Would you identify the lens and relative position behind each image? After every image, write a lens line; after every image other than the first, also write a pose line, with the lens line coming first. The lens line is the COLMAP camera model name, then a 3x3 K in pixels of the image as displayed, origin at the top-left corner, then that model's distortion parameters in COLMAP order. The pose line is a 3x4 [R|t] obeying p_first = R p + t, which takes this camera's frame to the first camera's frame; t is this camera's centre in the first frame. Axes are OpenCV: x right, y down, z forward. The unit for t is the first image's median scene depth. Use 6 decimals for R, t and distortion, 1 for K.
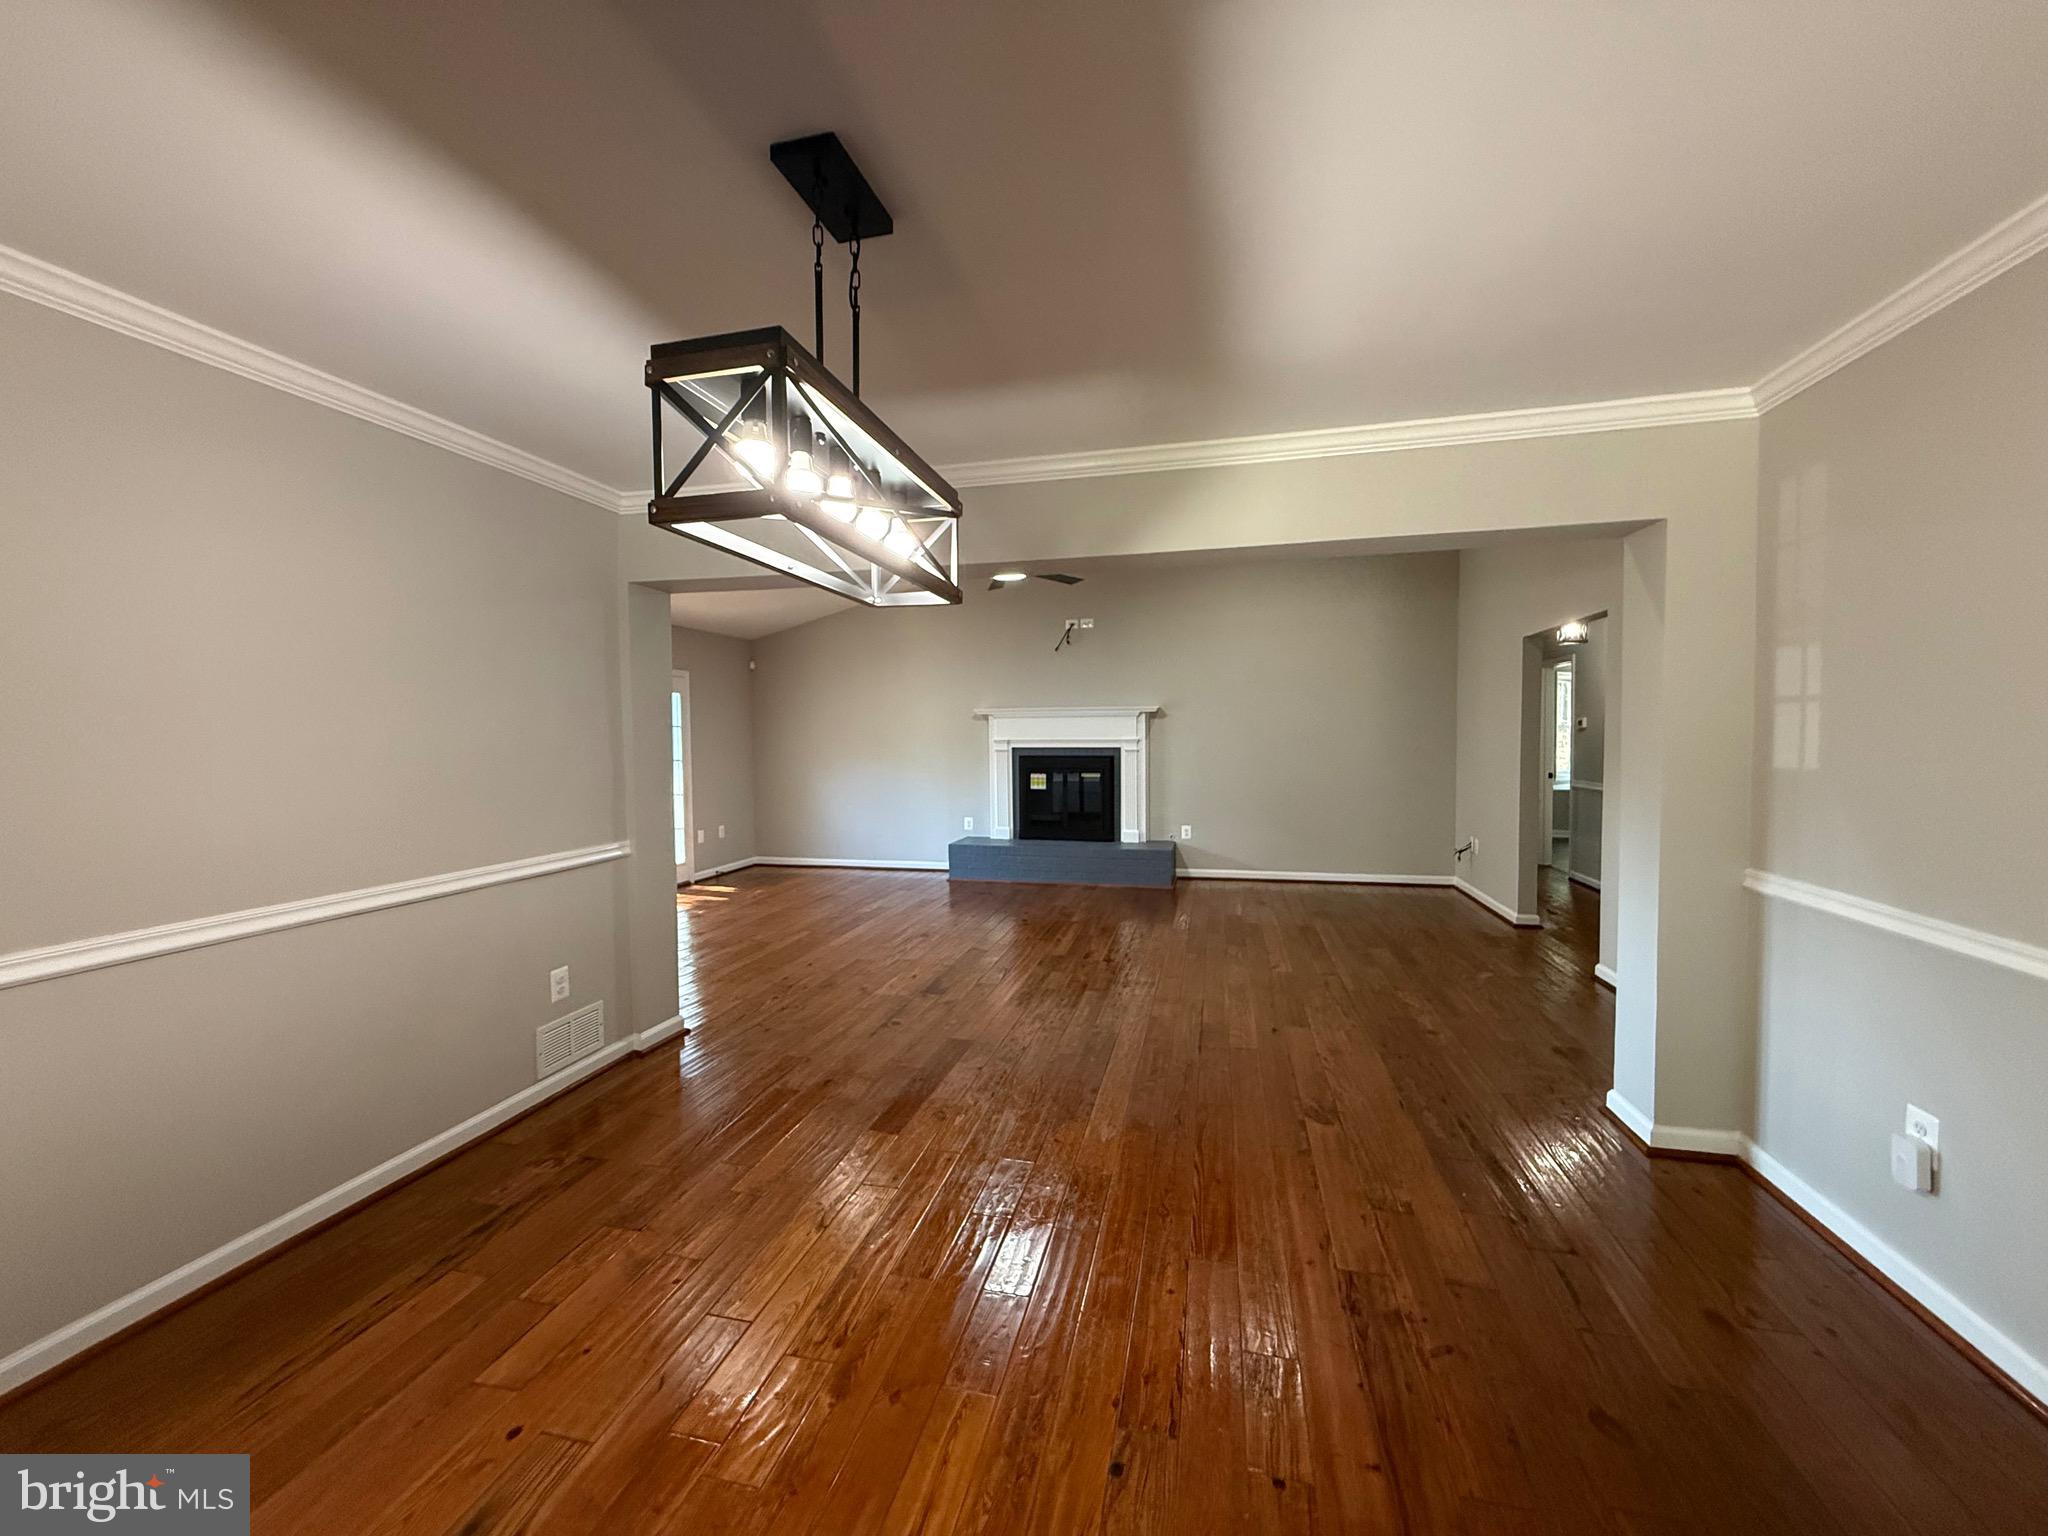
lens RADIAL K [[816.3, 0, 1022.3], [0, 816.3, 766.5], [0, 0, 1]] dist [-0.000818, 0.000786]
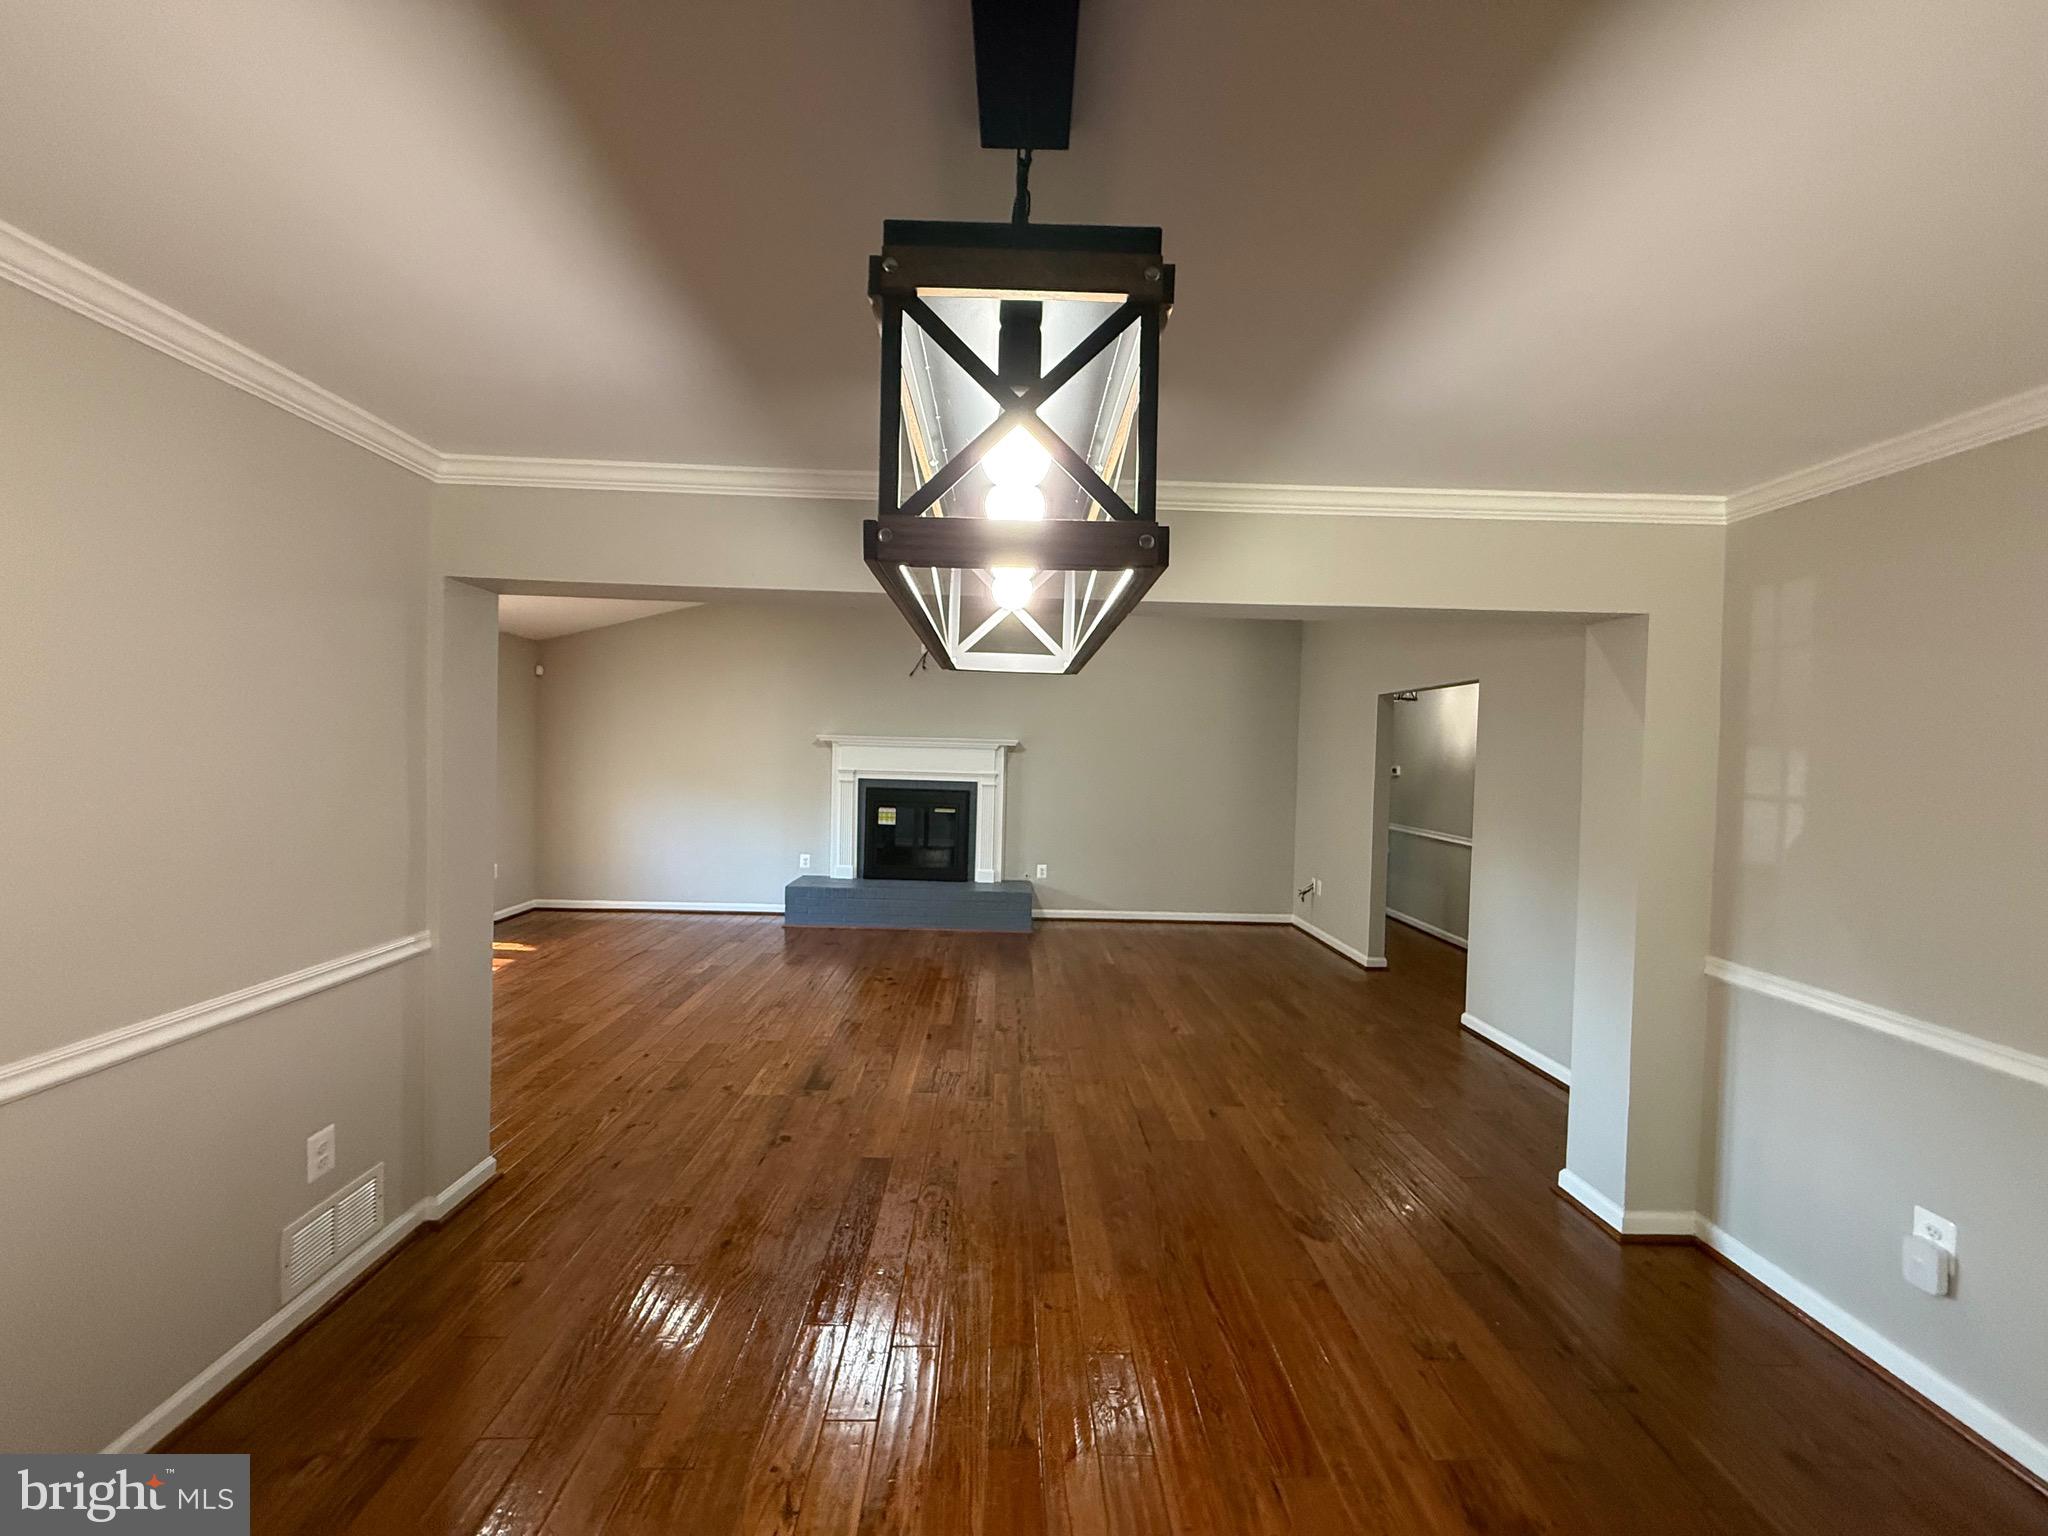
lens RADIAL K [[816.3, 0, 1022.8], [0, 816.3, 766.0], [0, 0, 1]] dist [-0.000818, 0.000786]
pose [[0.965433, 0.029245, 0.259004, -0.139236], [-0.024930, 0.999490, -0.019933, -0.045396], [-0.259455, 0.012787, 0.965671, 0.135498]]
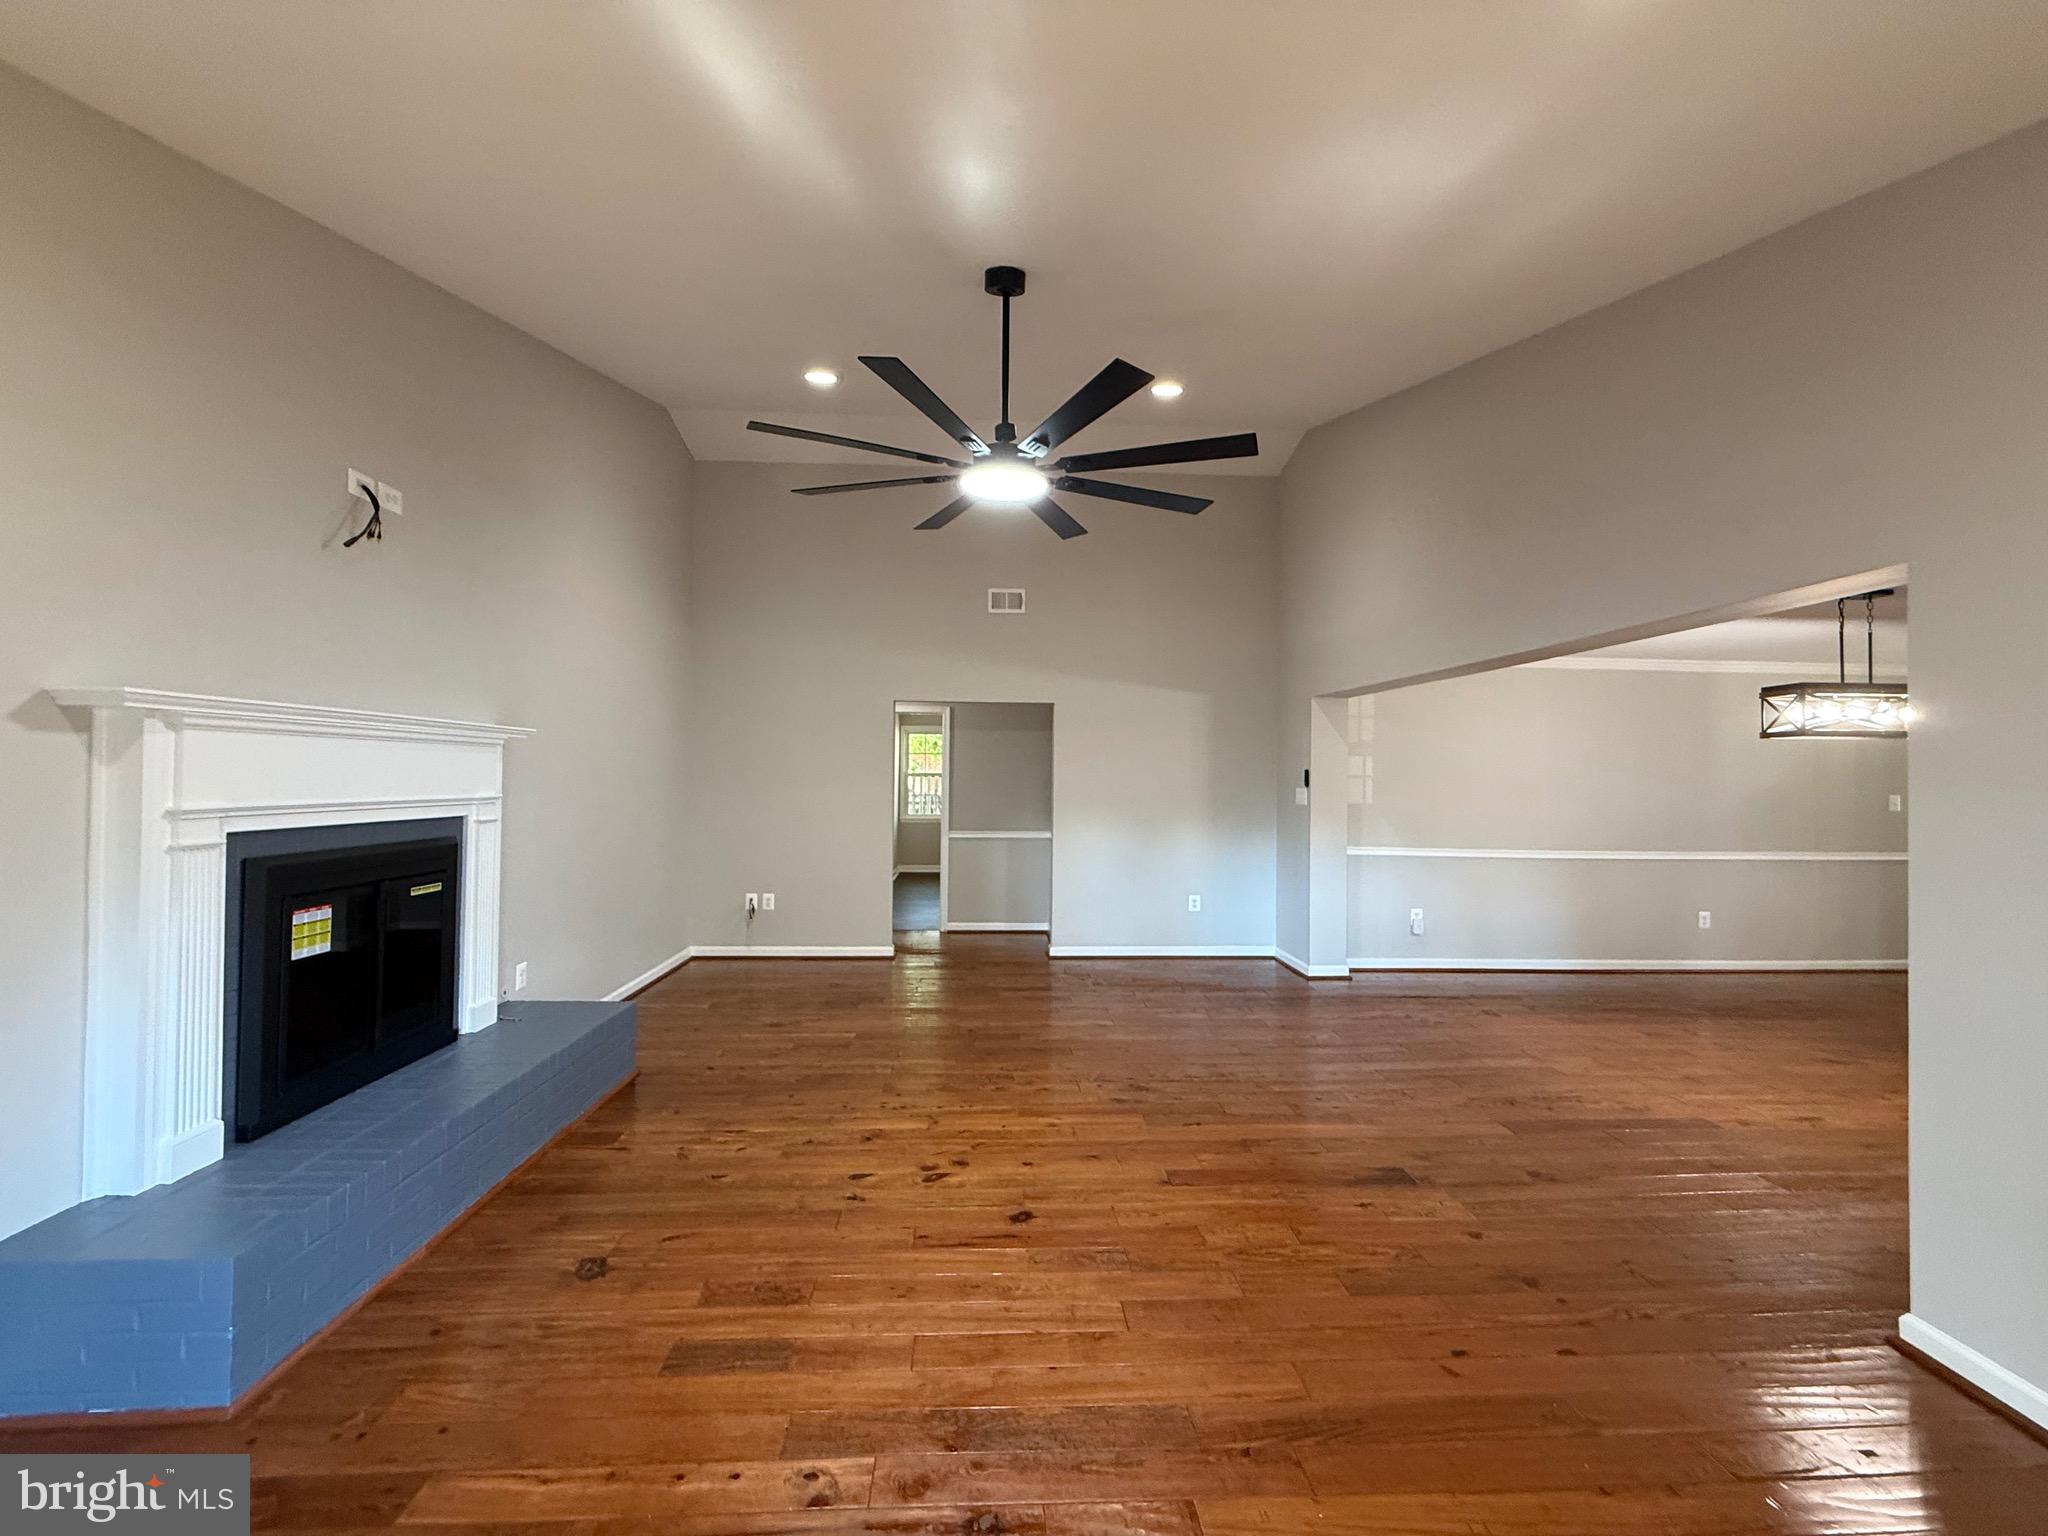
lens RADIAL K [[816.3, 0, 1023.1], [0, 816.3, 763.4], [0, 0, 1]] dist [-0.000818, 0.000786]
pose [[-0.287401, 0.019338, 0.957615, -0.713674], [0.027161, 0.999559, -0.012034, -0.070905], [-0.957425, 0.022551, -0.287799, 1.573203]]
